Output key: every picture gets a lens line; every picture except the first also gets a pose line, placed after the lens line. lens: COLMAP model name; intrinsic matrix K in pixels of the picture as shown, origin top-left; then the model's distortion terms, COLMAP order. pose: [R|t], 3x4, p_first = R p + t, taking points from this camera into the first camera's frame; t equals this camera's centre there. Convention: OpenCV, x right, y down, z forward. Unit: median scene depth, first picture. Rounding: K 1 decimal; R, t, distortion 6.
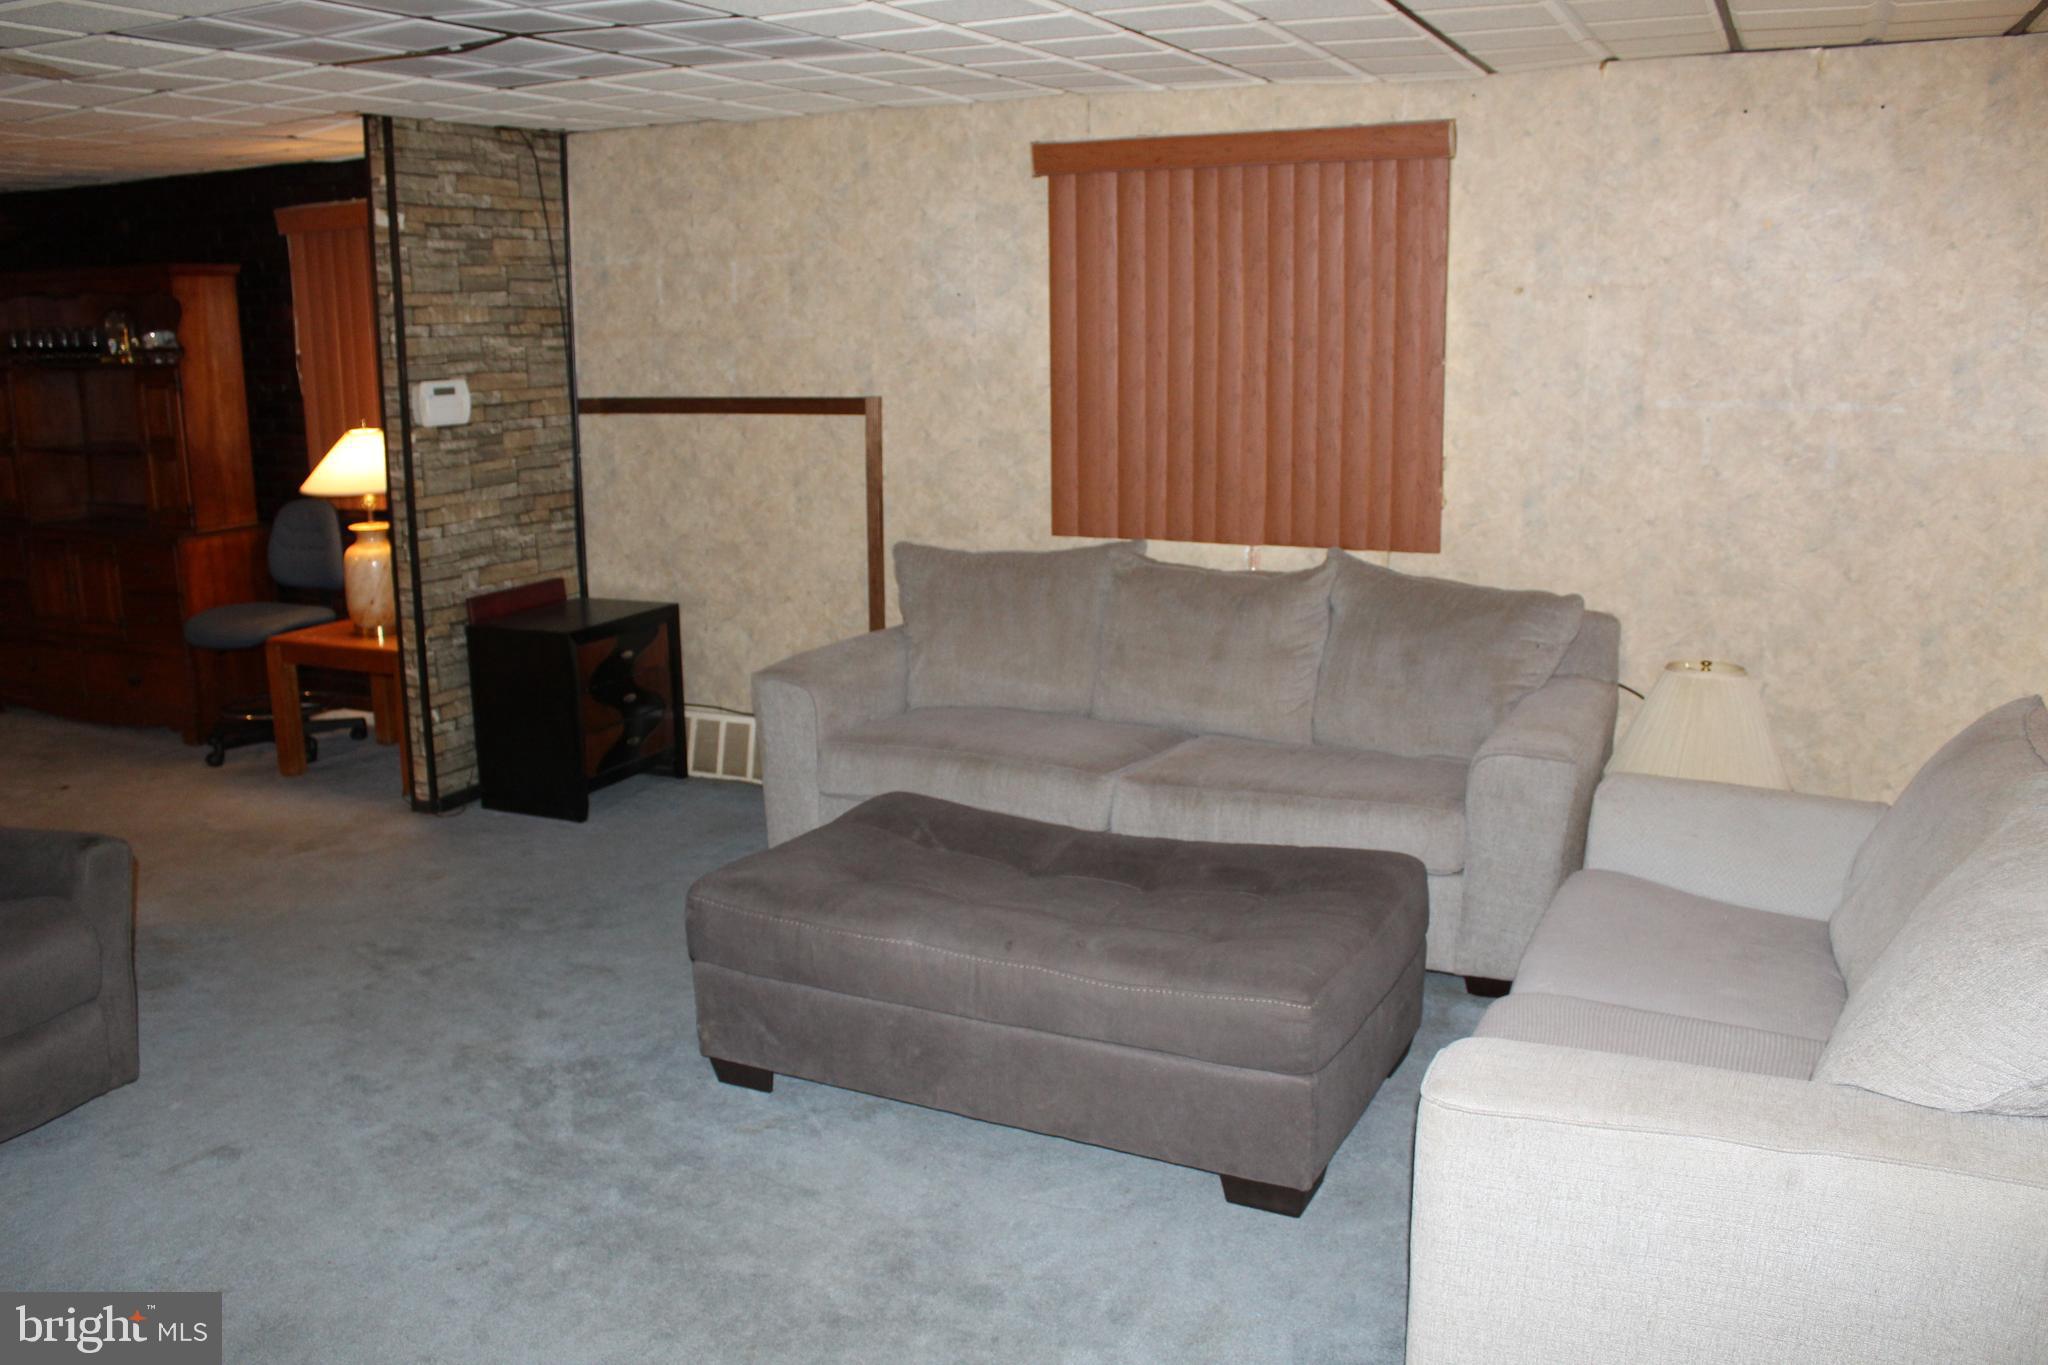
lens RADIAL K [[1697.8, 0, 1015.4], [0, 1697.8, 721.2], [0, 0, 1]] dist [-0.157901, 0.136434]
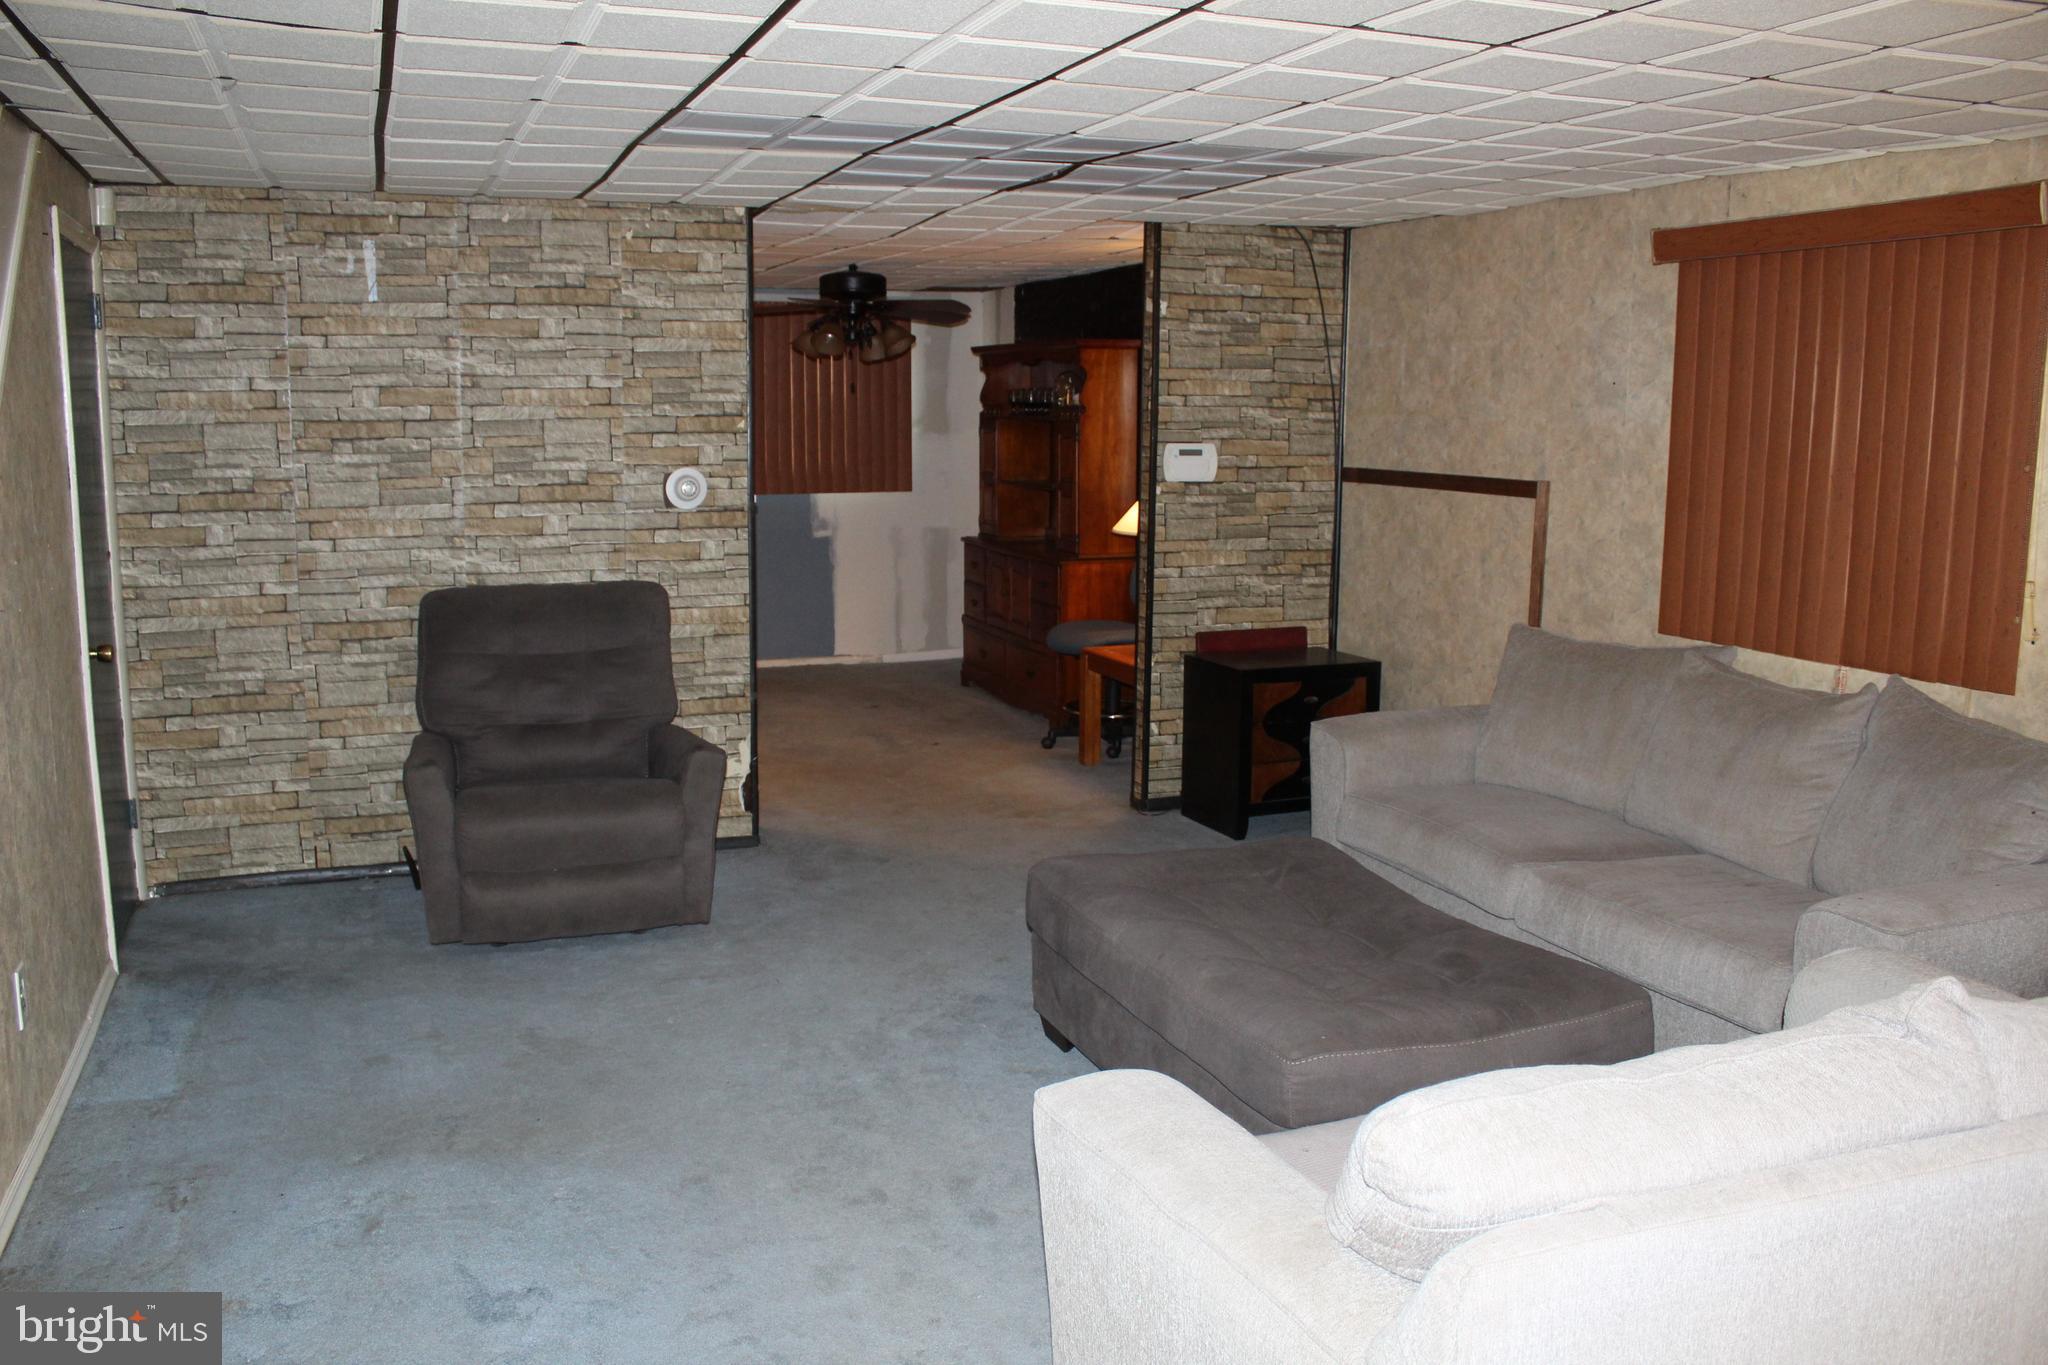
lens RADIAL K [[1697.8, 0, 980.6], [0, 1697.8, 726.5], [0, 0, 1]] dist [-0.157901, 0.136434]
pose [[0.729293, 0.143262, -0.669034, 0.362257], [-0.169524, 0.985179, 0.026166, -0.015249], [0.662867, 0.094335, 0.742771, 0.042072]]
